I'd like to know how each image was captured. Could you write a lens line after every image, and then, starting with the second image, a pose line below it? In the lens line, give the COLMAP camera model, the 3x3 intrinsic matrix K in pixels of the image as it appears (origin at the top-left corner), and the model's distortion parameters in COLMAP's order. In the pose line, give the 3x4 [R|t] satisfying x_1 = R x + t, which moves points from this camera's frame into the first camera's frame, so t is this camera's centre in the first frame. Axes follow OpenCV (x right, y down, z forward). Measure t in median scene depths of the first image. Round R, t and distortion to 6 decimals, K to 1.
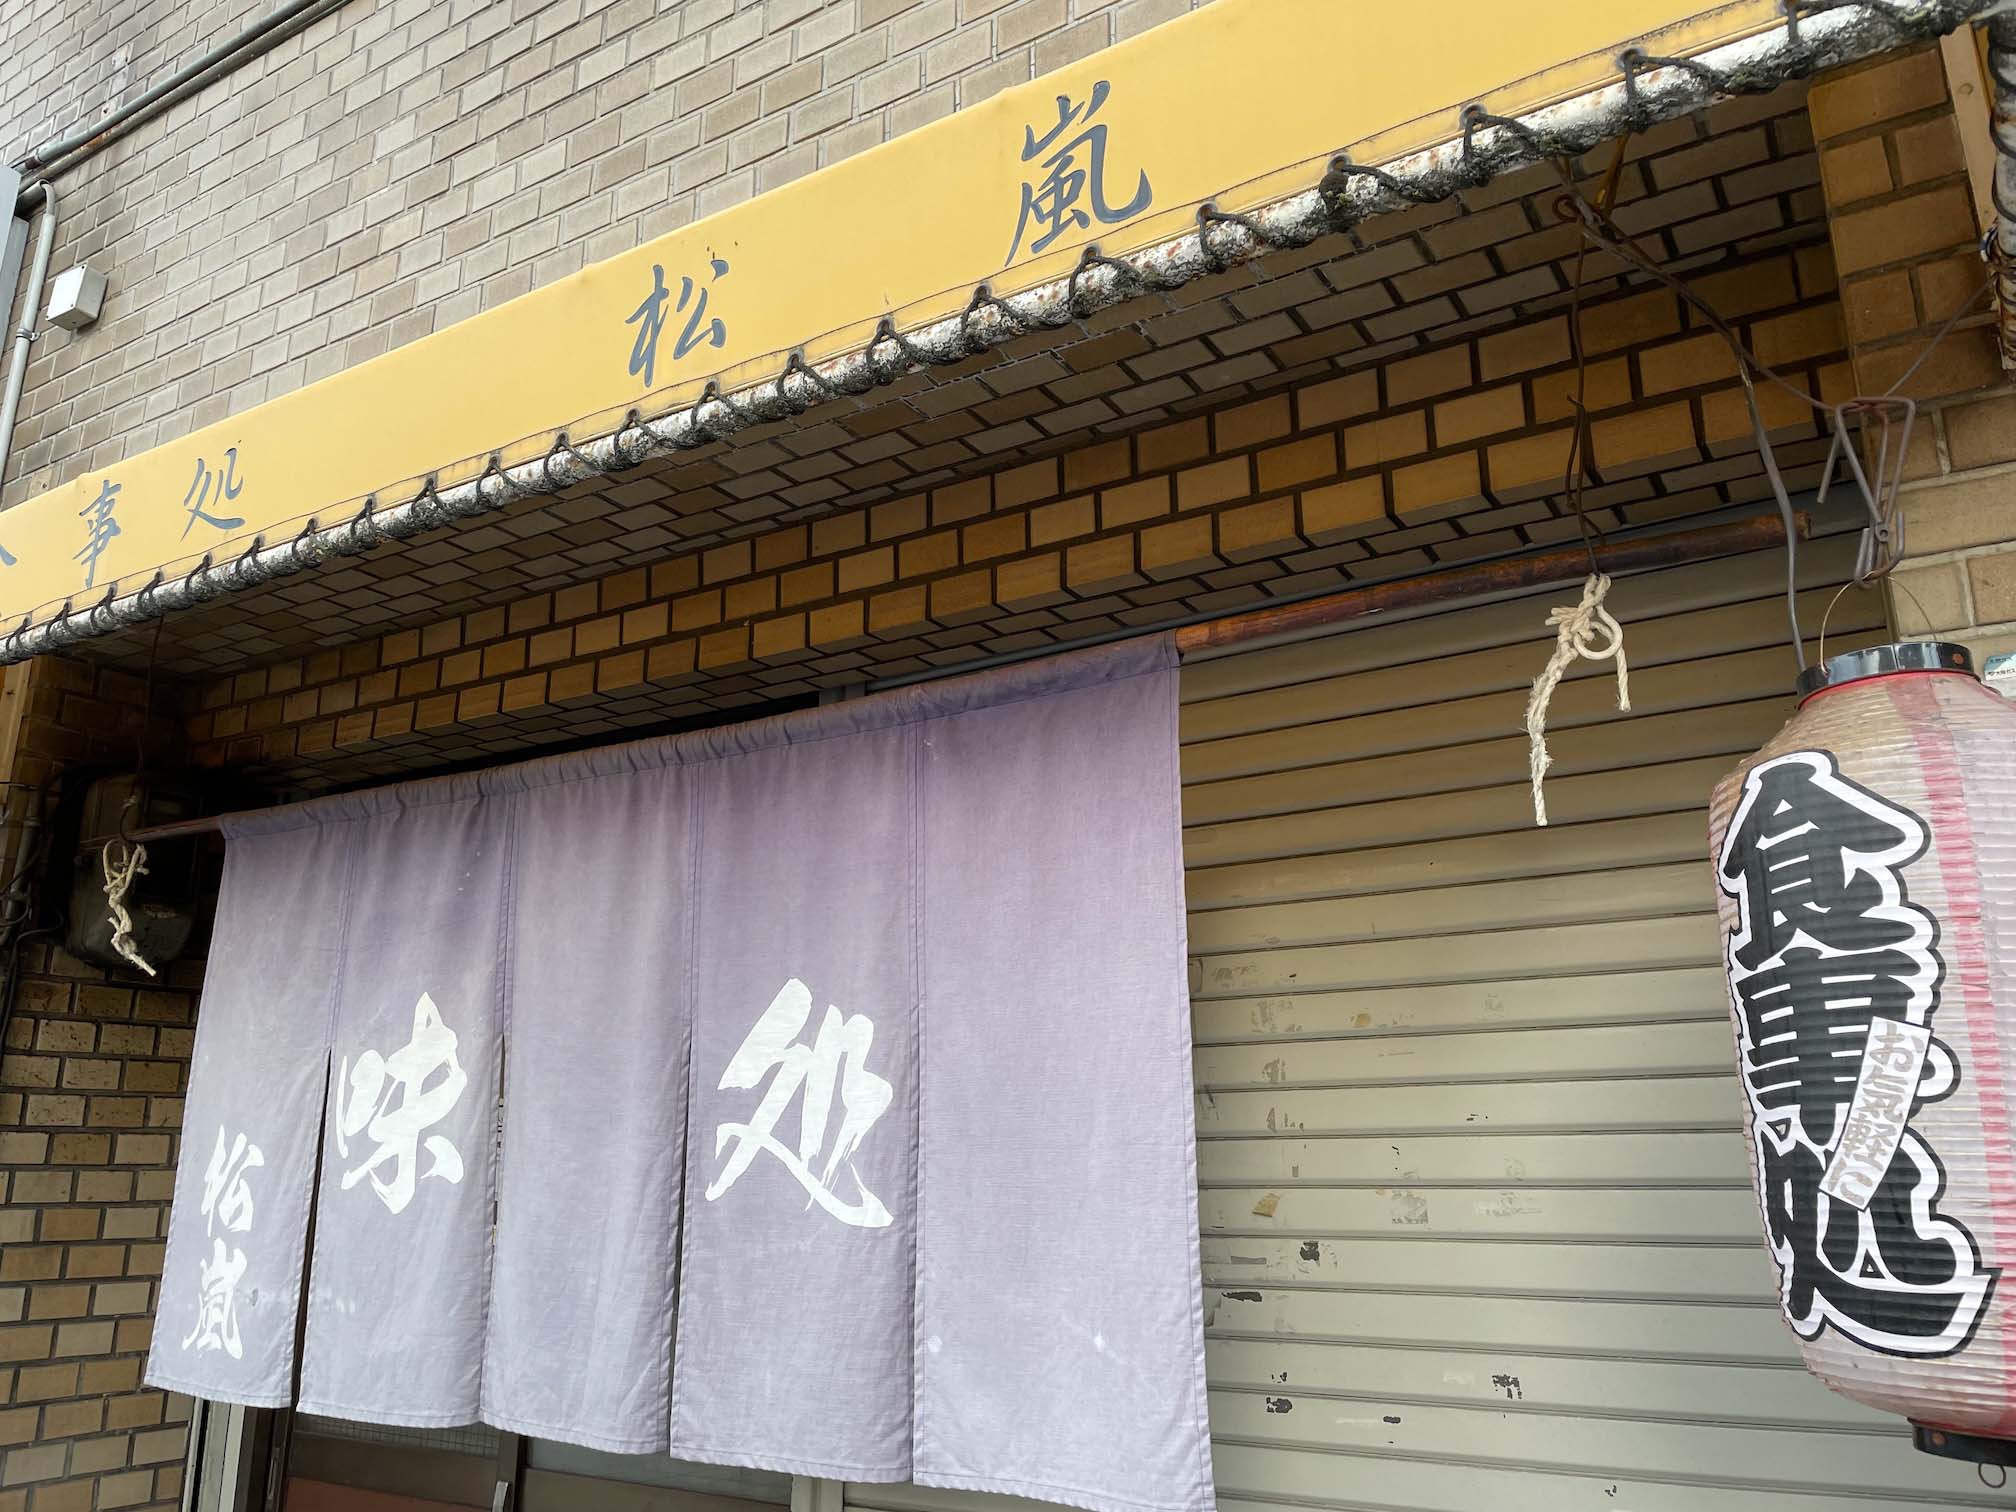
lens RADIAL K [[1568.0, 0, 999.3], [0, 1568.0, 762.6], [0, 0, 1]] dist [0.058176, -0.062964]
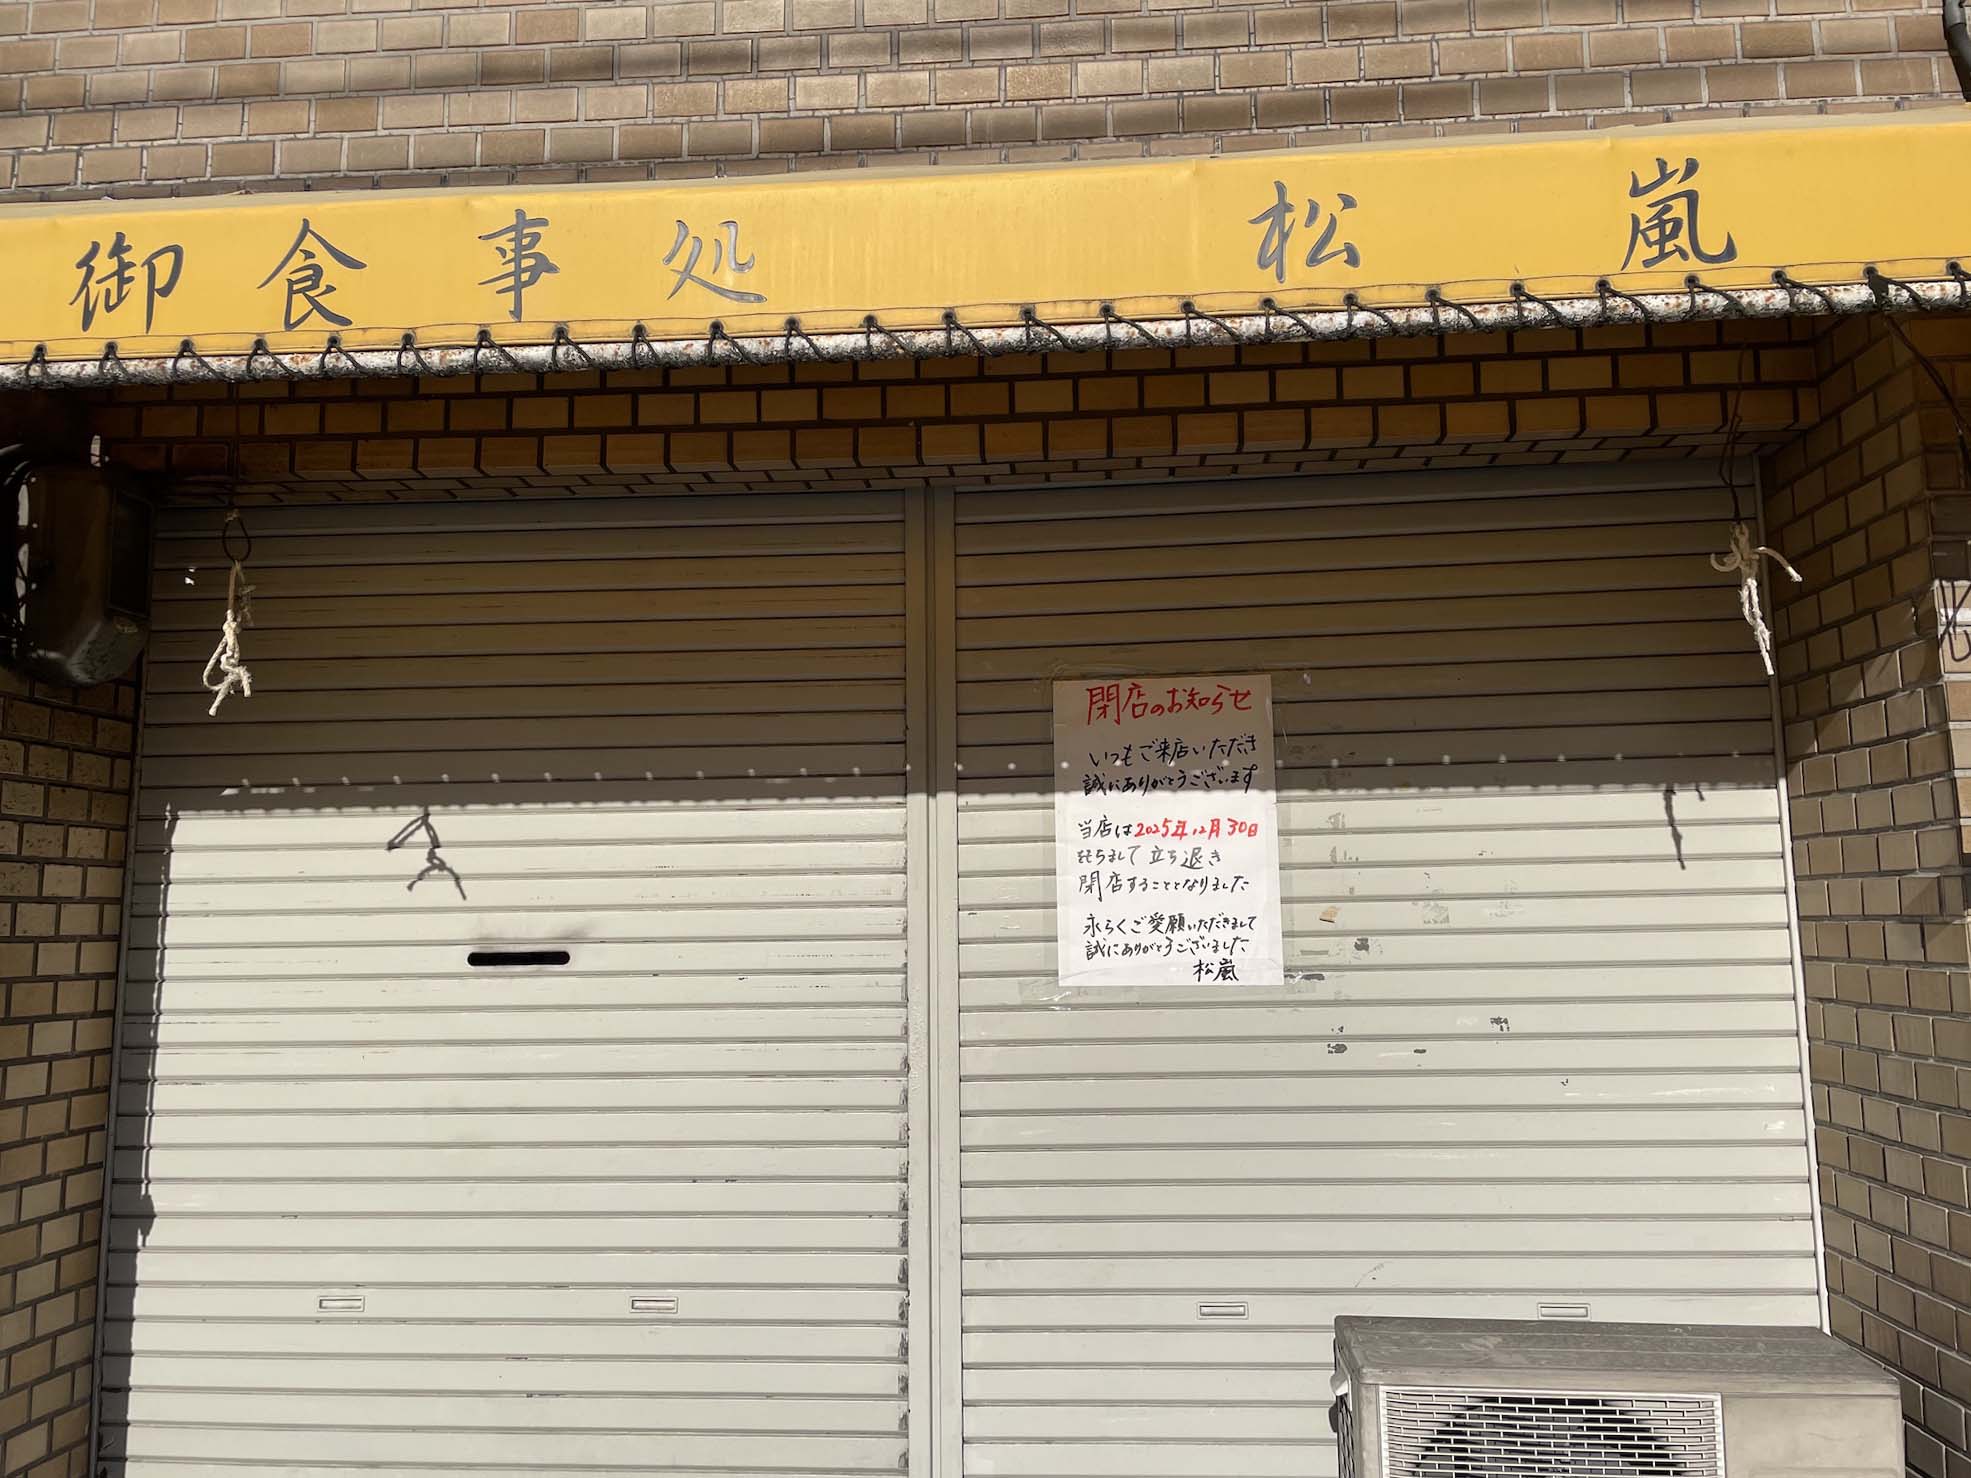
lens RADIAL K [[1565.1, 0, 984.7], [0, 1565.1, 750.8], [0, 0, 1]] dist [0.077019, -0.083098]
pose [[0.881028, 0.042990, 0.471107, -0.845952], [-0.106265, 0.988397, 0.108533, 0.021508], [-0.460975, -0.145683, 0.875374, -0.062768]]
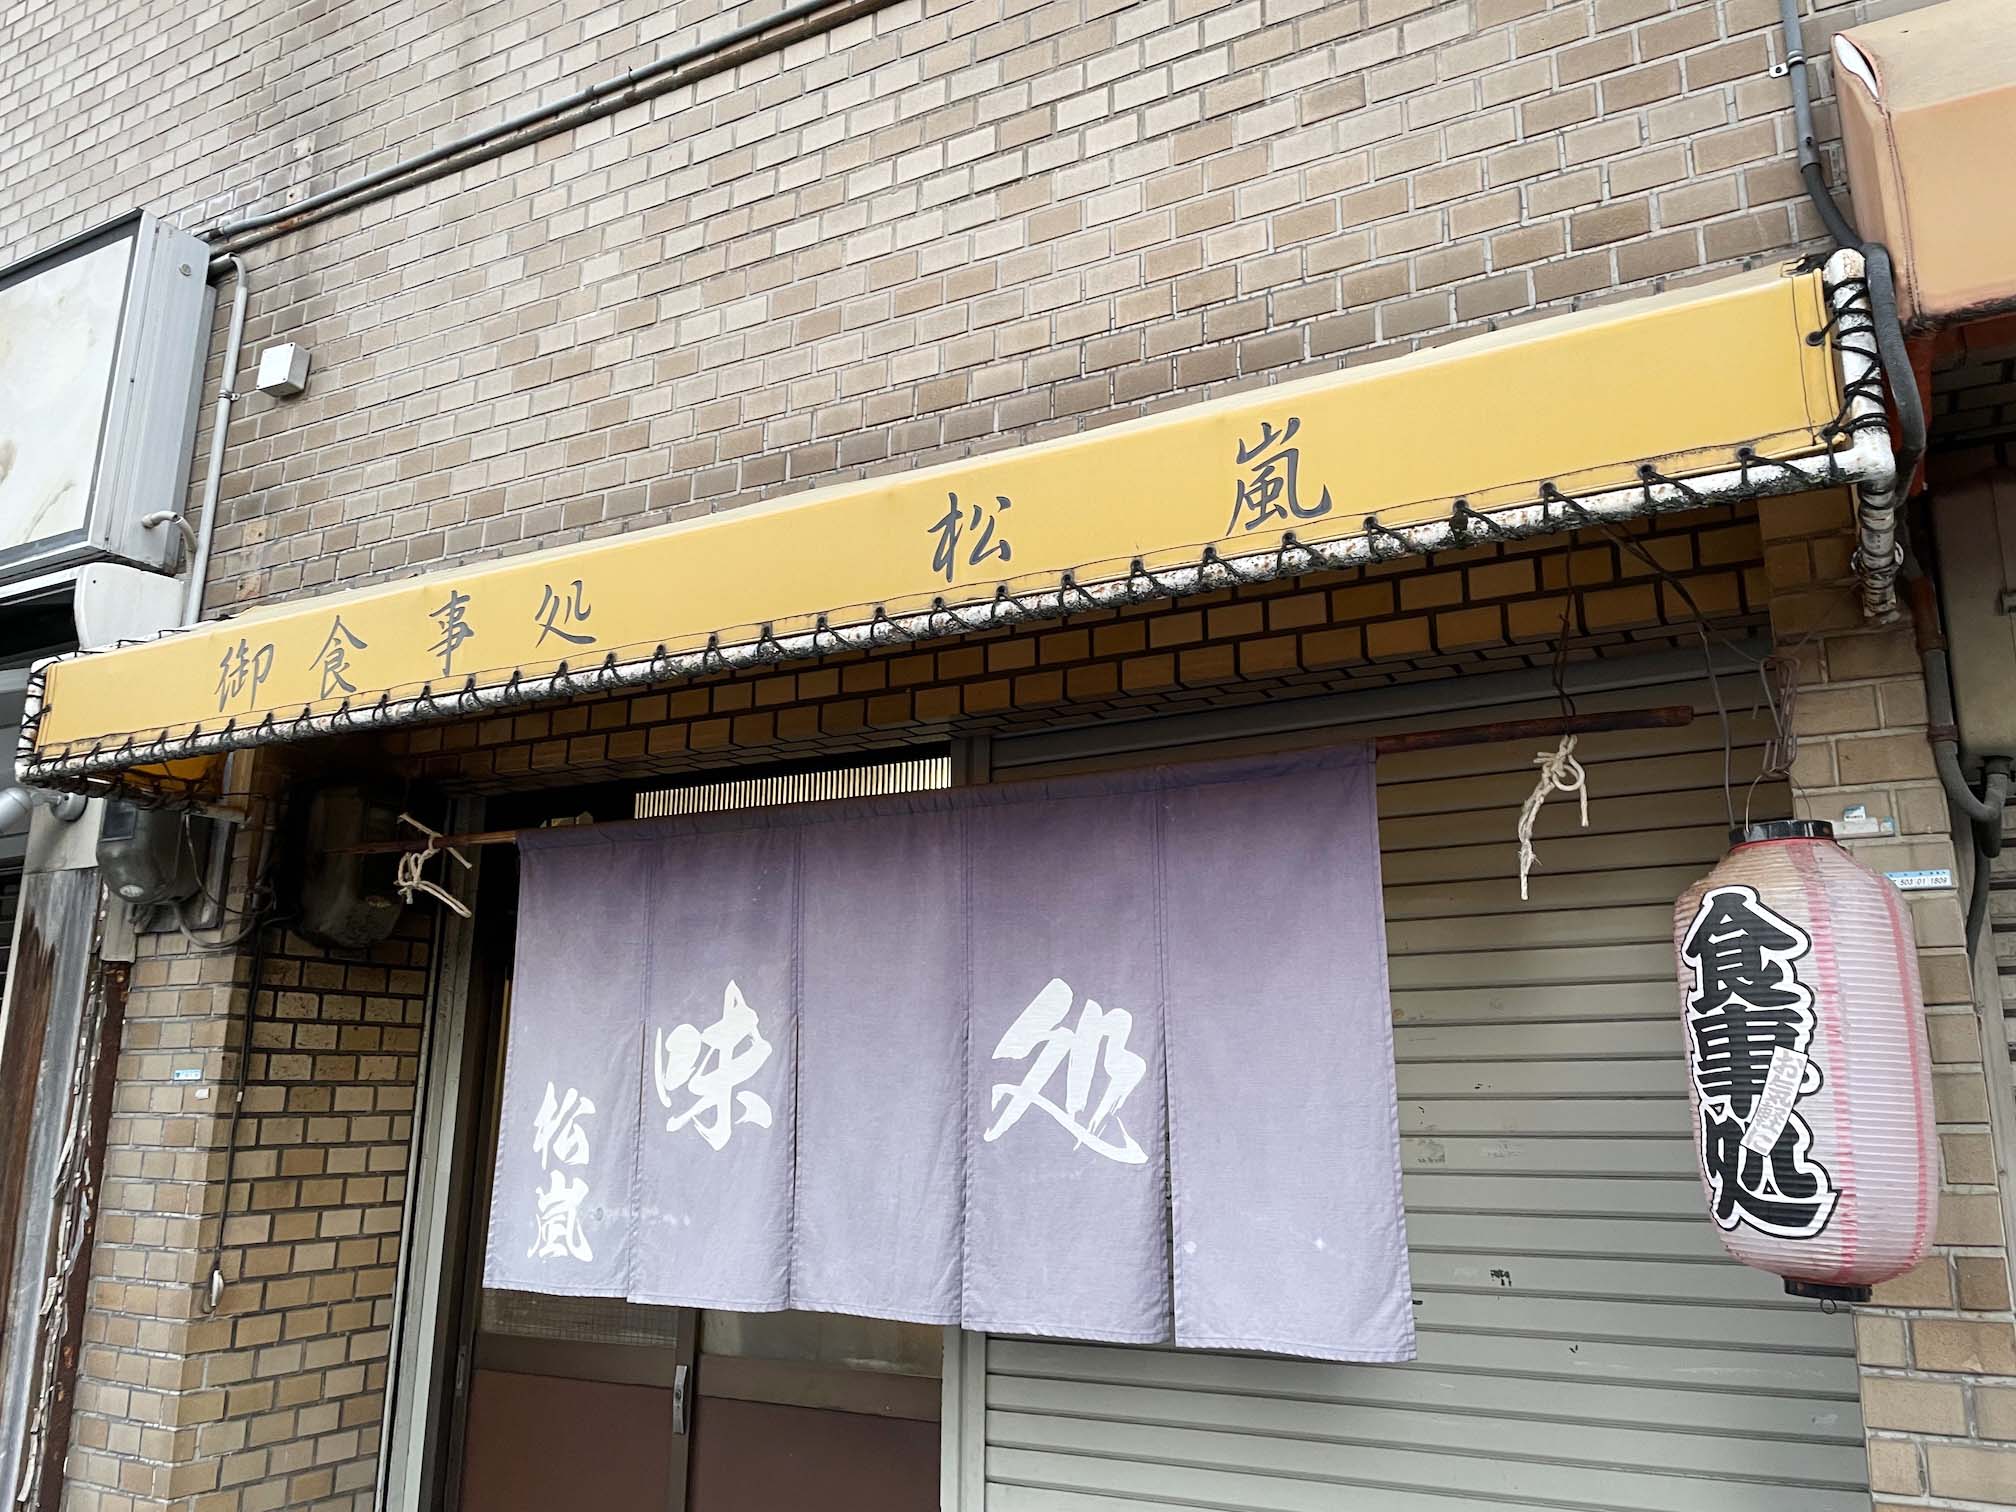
lens RADIAL K [[1557.9, 0, 1008.0], [0, 1557.9, 756.0], [0, 0, 1]] dist [0.134629, -0.166817]
pose [[0.998186, 0.016323, 0.057949, -0.204855], [-0.018297, 0.999265, 0.033696, -0.105655], [-0.057357, -0.034696, 0.997751, -0.354387]]
